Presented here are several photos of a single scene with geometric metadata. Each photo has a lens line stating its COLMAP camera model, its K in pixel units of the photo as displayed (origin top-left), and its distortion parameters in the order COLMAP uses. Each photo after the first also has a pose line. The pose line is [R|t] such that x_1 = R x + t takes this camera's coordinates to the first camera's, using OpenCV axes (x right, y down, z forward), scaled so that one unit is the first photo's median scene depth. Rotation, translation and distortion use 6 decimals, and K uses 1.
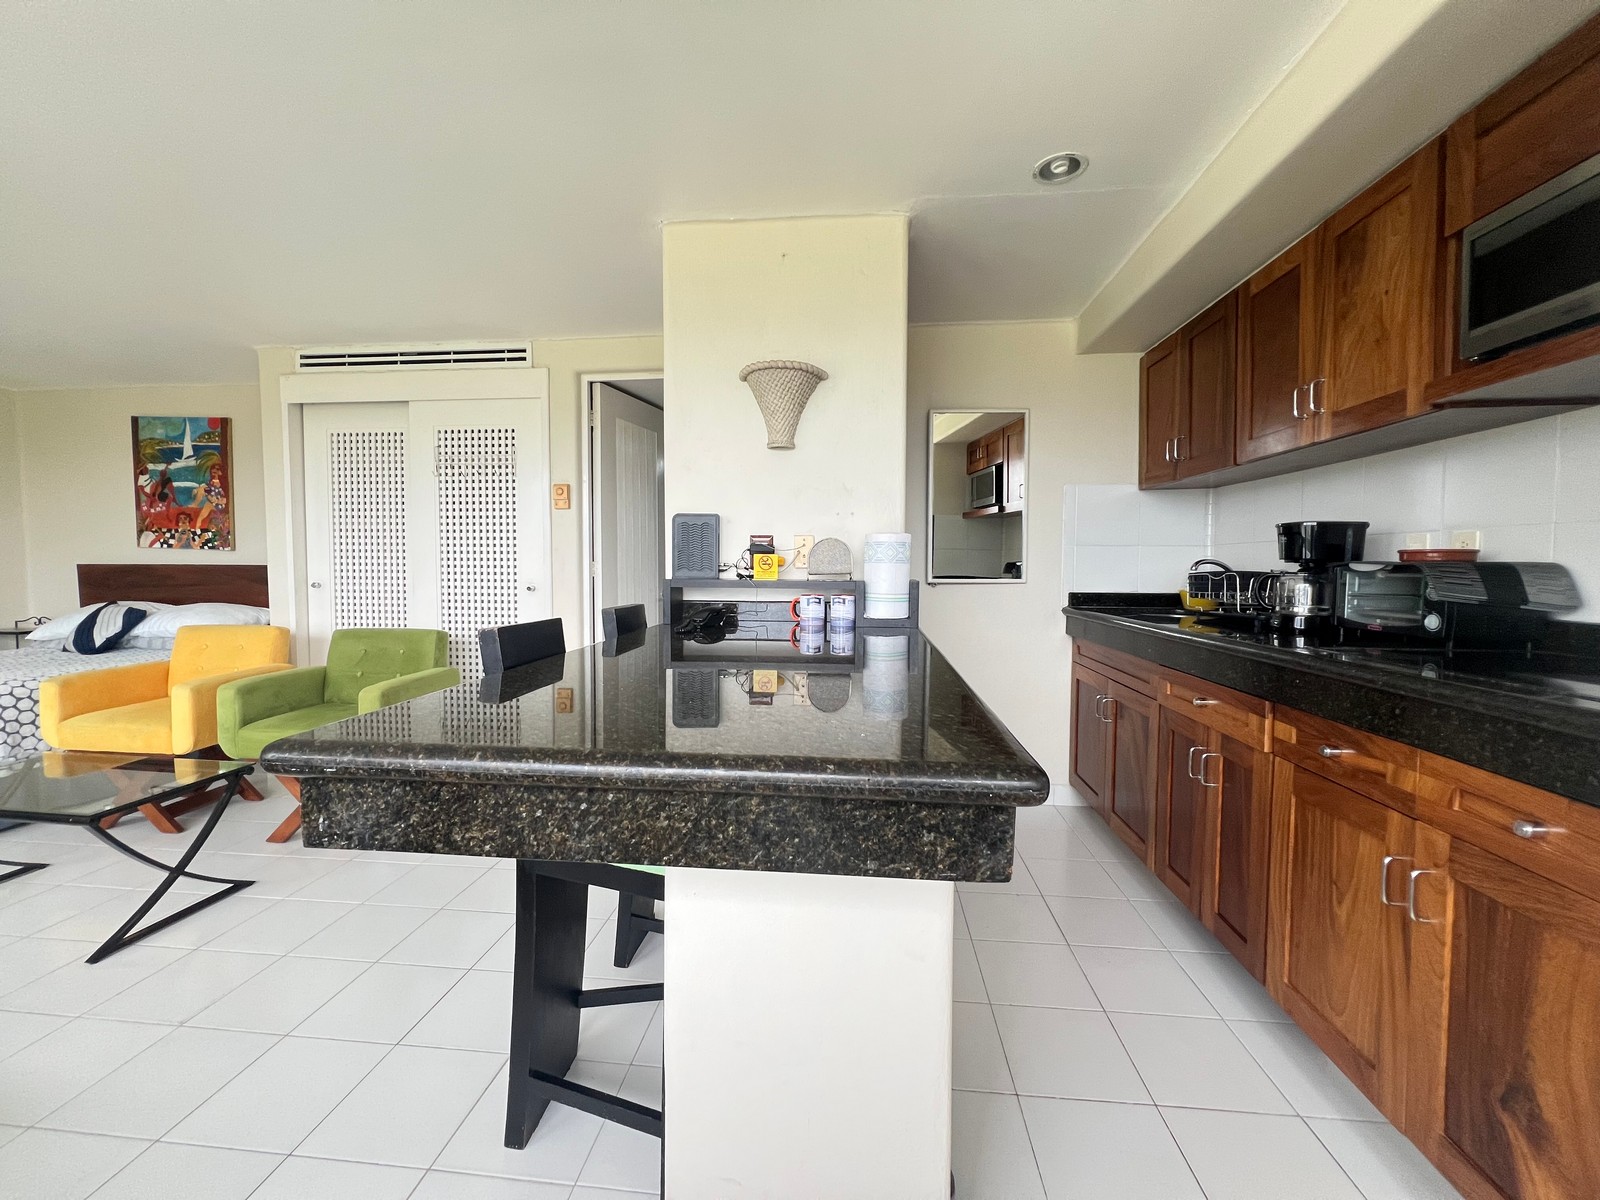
lens RADIAL K [[638.6, 0, 799.7], [0, 638.6, 595.5], [0, 0, 1]] dist [-0.000978, -0.000331]
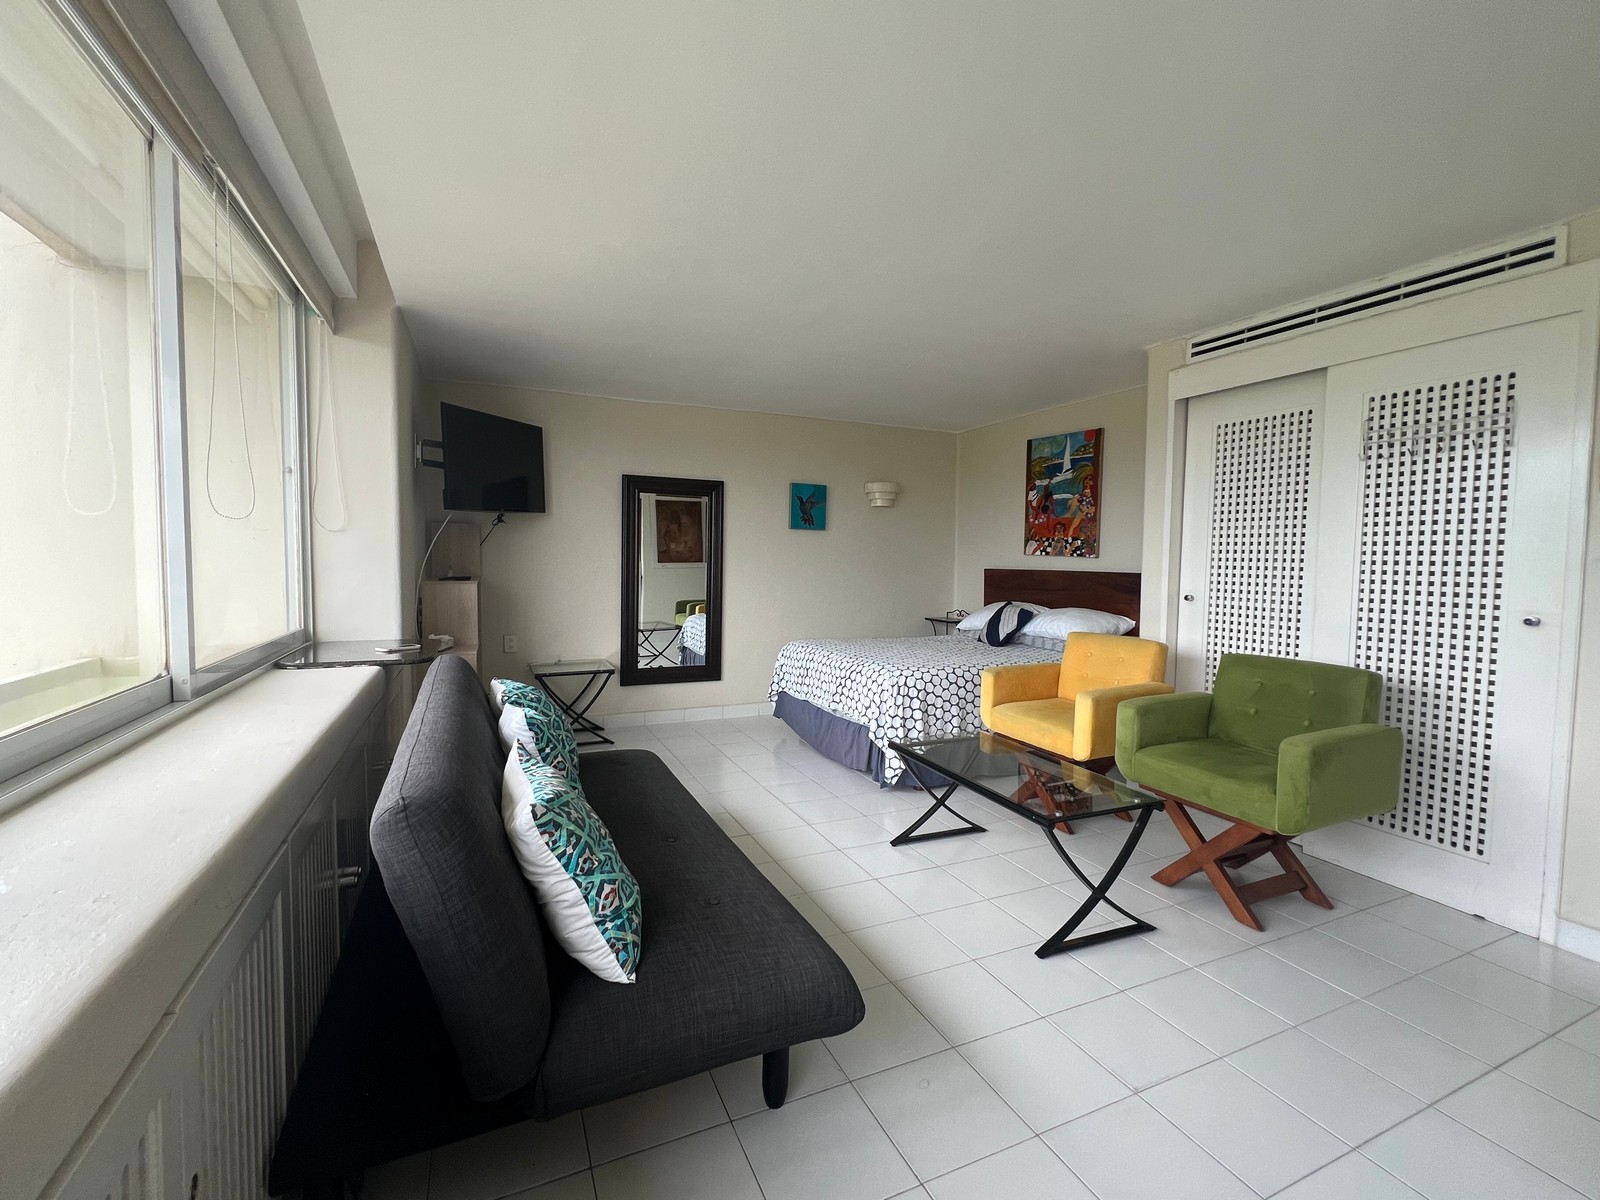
lens RADIAL K [[705.6, 0, 799.7], [0, 705.6, 596.4], [0, 0, 1]] dist [-0.003122, 0.000864]
pose [[0.499749, 0.048415, -0.864816, -0.268653], [-0.051630, 0.998326, 0.026054, -0.024535], [0.864630, 0.031630, 0.501412, 0.041691]]
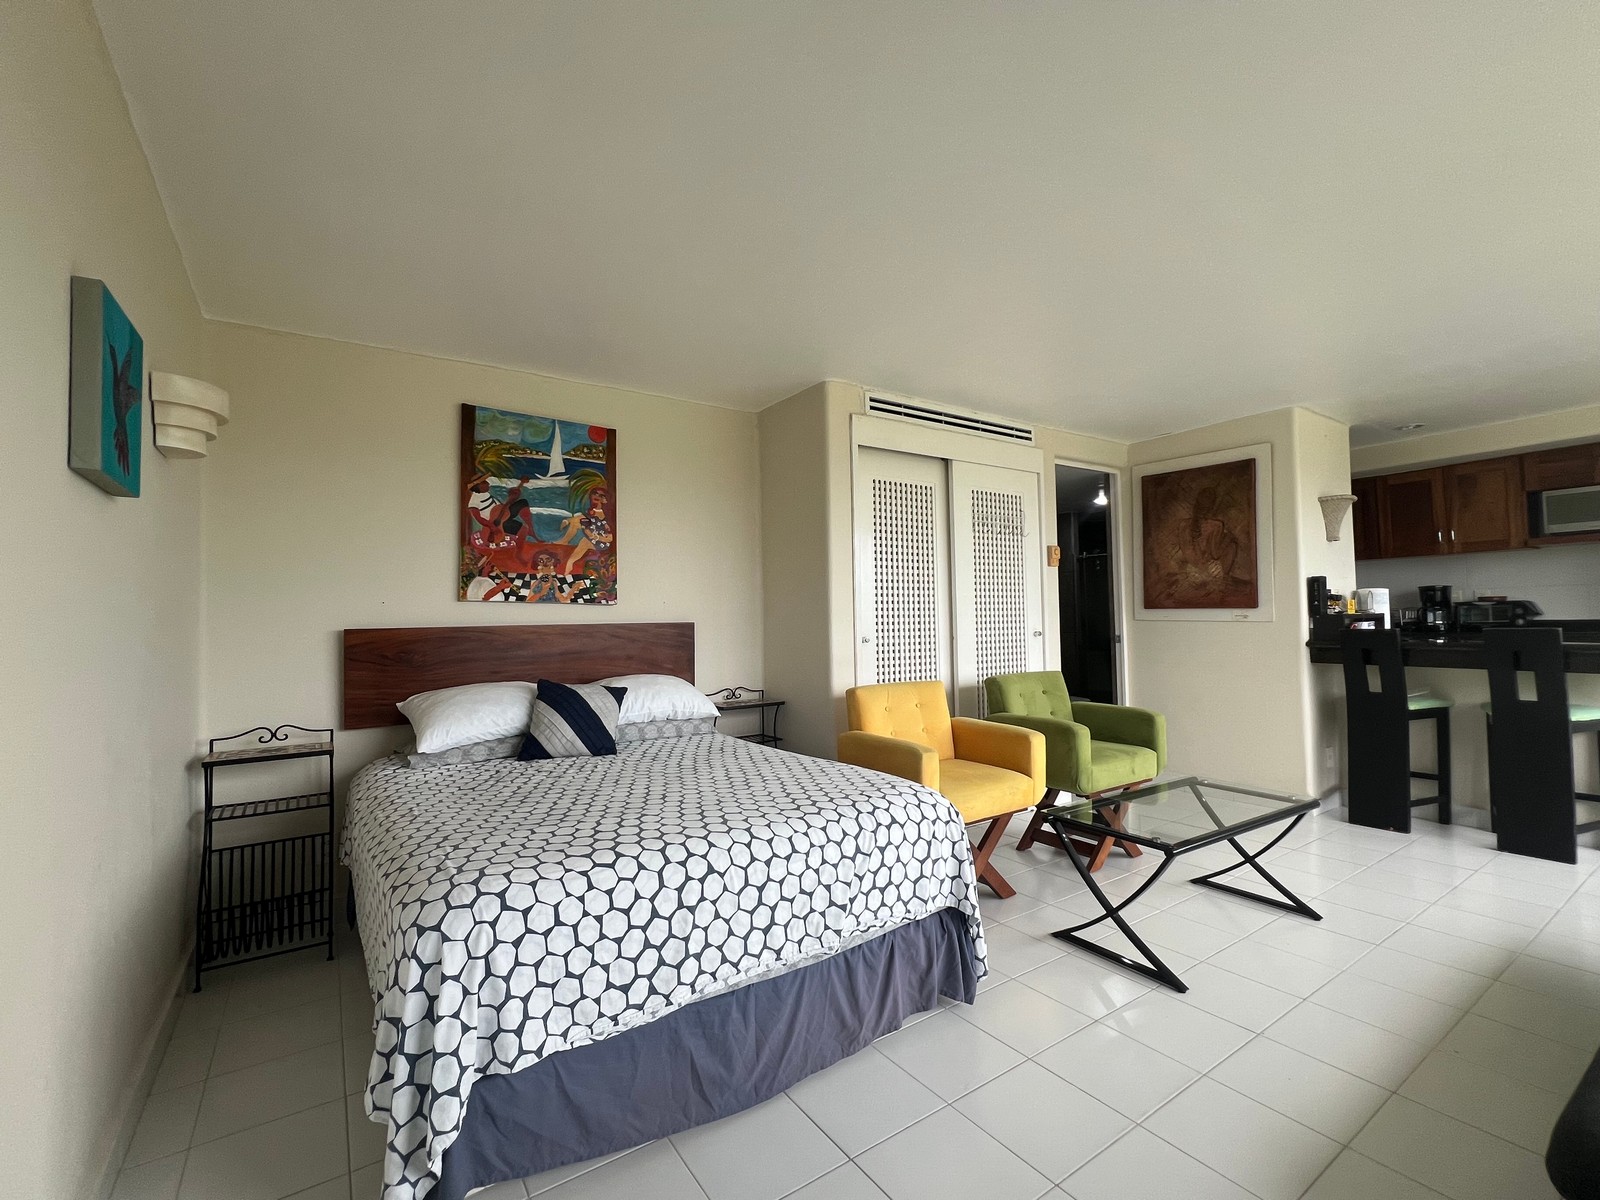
lens RADIAL K [[705.6, 0, 798.6], [0, 705.6, 597.6], [0, 0, 1]] dist [-0.003122, 0.000864]
pose [[0.768852, 0.000734, 0.639426, -2.303339], [0.055116, 0.996202, -0.067415, -0.021231], [-0.637046, 0.087075, 0.765892, 0.433139]]
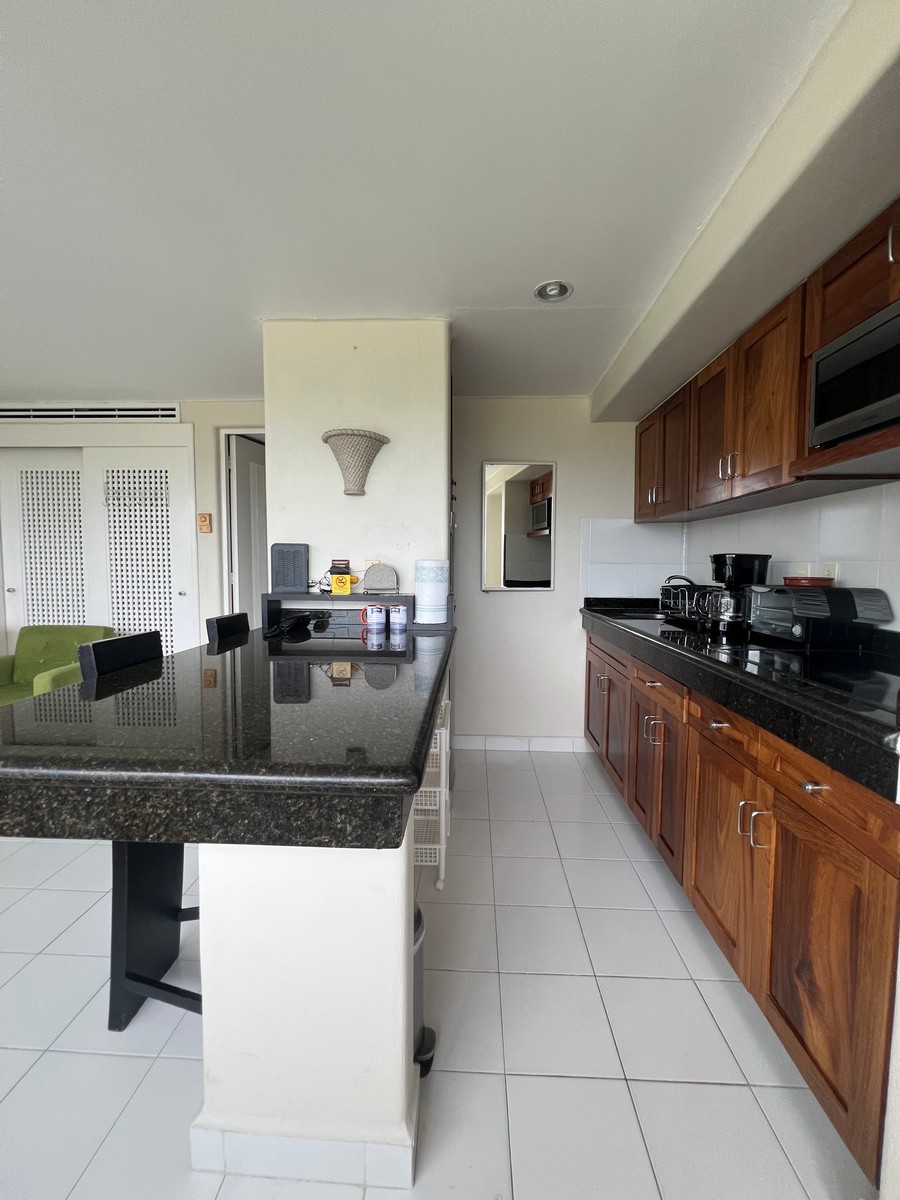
lens RADIAL K [[478.9, 0, 454.8], [0, 478.9, 598.6], [0, 0, 1]] dist [-0.000978, -0.000331]
pose [[0.998387, -0.000434, 0.056781, 0.116184], [-0.000910, 0.999720, 0.023655, -0.035529], [-0.056775, -0.023669, 0.998106, -0.010544]]
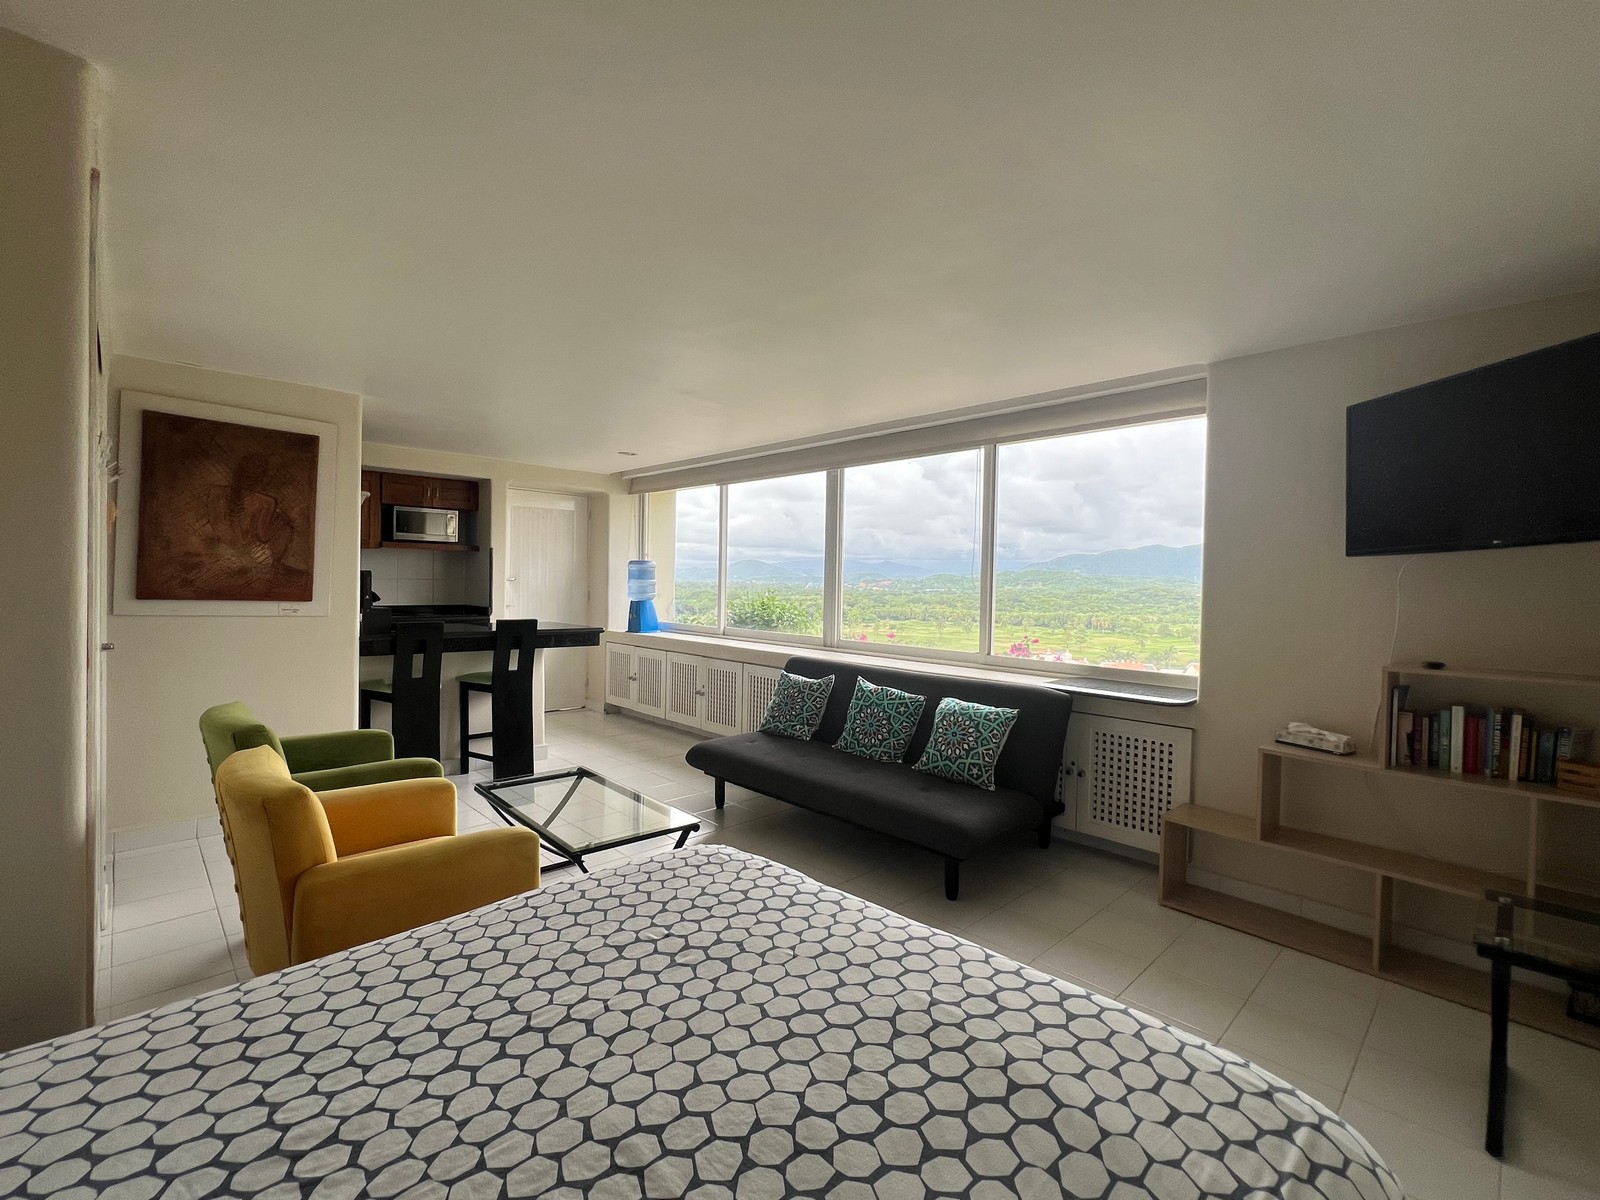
lens RADIAL K [[705.6, 0, 796.4], [0, 705.6, 593.6], [0, 0, 1]] dist [-0.003122, 0.000864]
pose [[-0.760279, -0.030280, 0.648890, -2.165805], [0.008241, 0.998383, 0.056244, -0.155195], [-0.649544, 0.048109, -0.758800, 1.603687]]
